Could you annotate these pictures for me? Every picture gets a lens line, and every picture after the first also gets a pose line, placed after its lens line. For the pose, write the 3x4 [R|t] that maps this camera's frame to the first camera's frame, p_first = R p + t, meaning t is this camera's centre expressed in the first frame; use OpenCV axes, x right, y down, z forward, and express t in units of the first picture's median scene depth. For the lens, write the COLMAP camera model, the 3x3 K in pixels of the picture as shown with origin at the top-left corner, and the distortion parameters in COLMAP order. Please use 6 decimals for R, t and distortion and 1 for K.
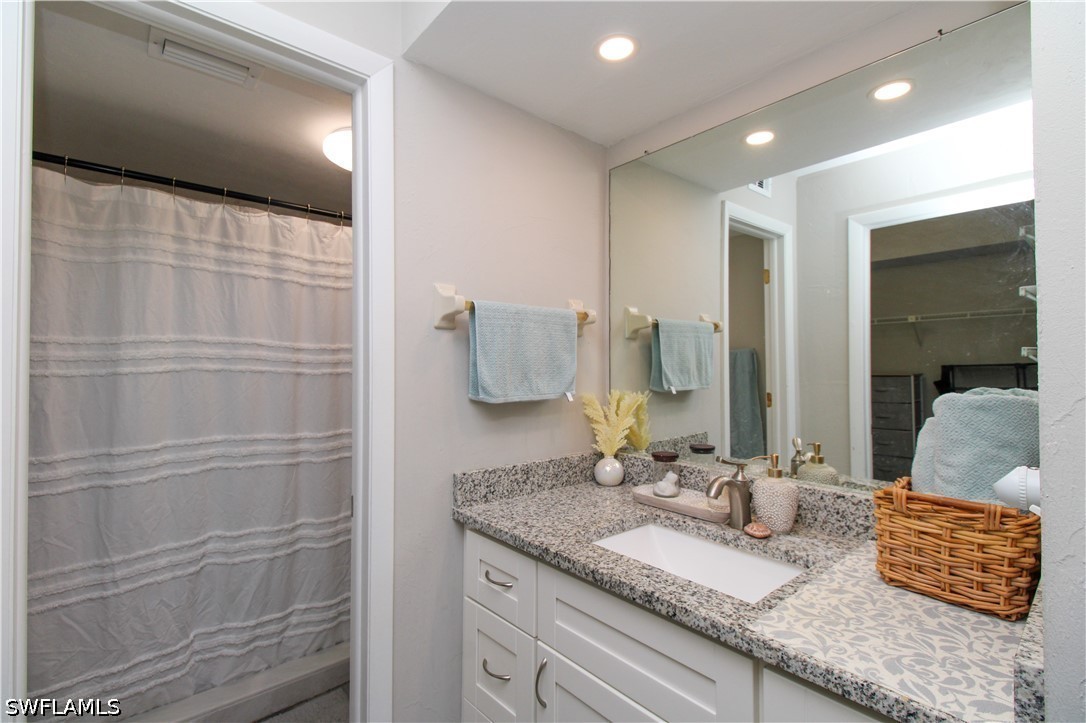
lens RADIAL K [[503.5, 0, 543.0], [0, 503.5, 361.5], [0, 0, 1]] dist [0.002669, -0.011034]
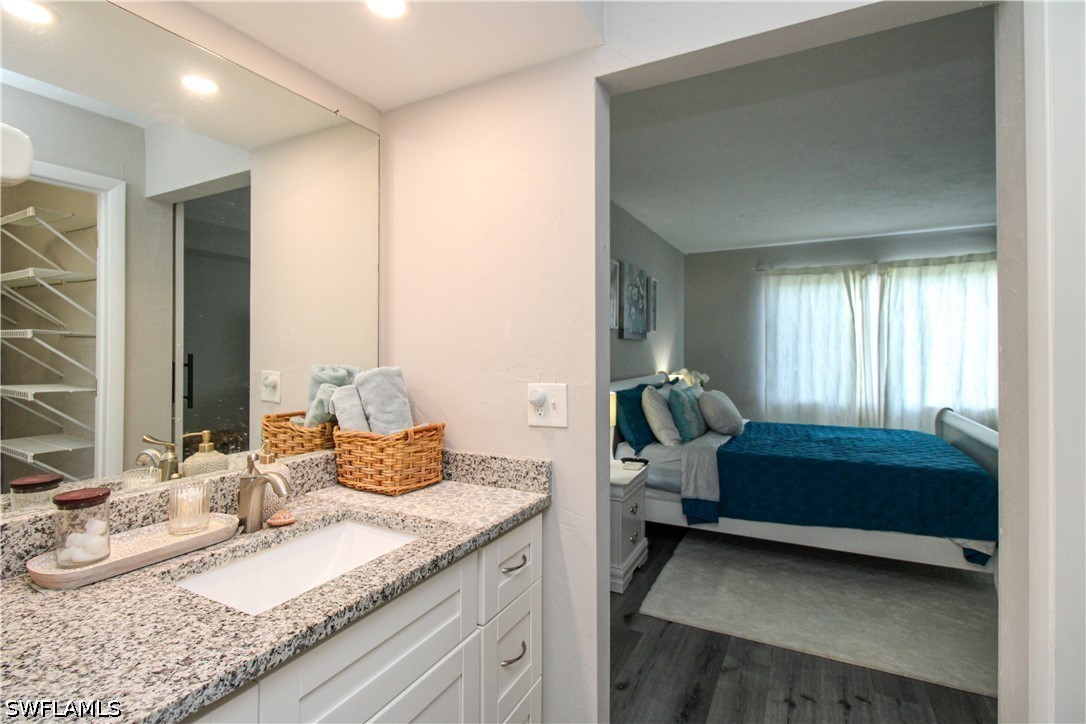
lens RADIAL K [[503.5, 0, 543.0], [0, 503.5, 362.0], [0, 0, 1]] dist [0.002669, -0.011034]
pose [[-0.372114, -0.024706, 0.927858, -0.557636], [-0.009315, 0.999695, 0.022884, 0.004898], [-0.928140, -0.000127, -0.372231, 0.756797]]
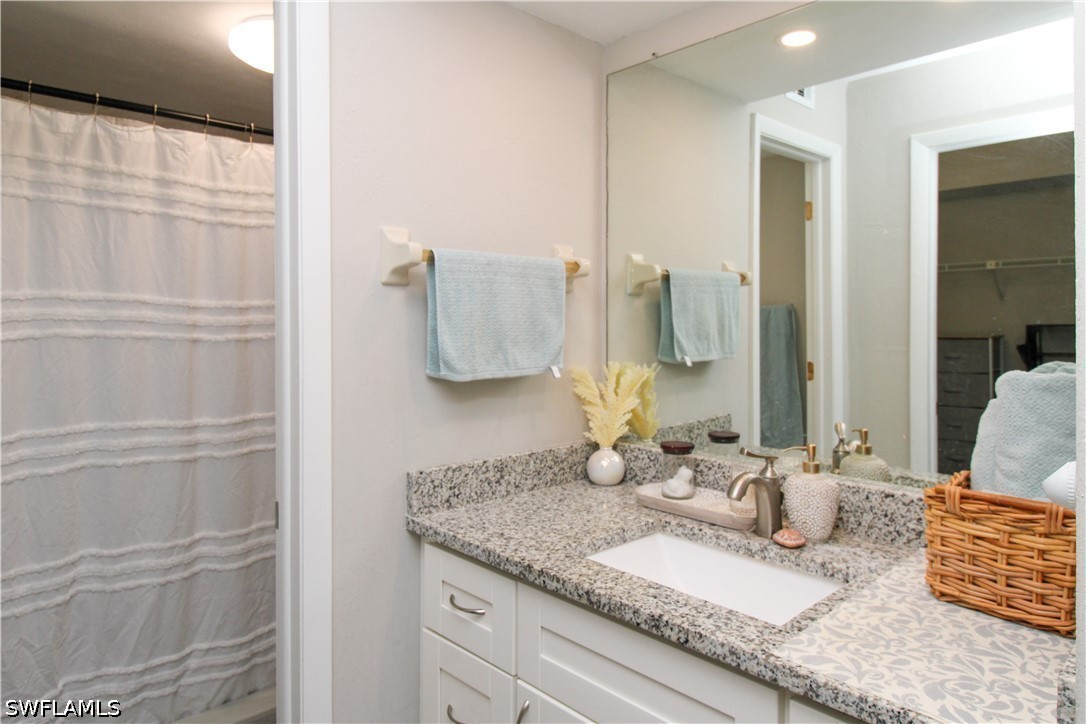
lens RADIAL K [[686.8, 0, 546.2], [0, 686.8, 326.2], [0, 0, 1]] dist [-0.020333, -0.002379]
pose [[0.998855, 0.000378, 0.047846, -0.014221], [-0.001185, 0.999857, 0.016856, -0.020444], [-0.047833, -0.016894, 0.998712, -0.062259]]
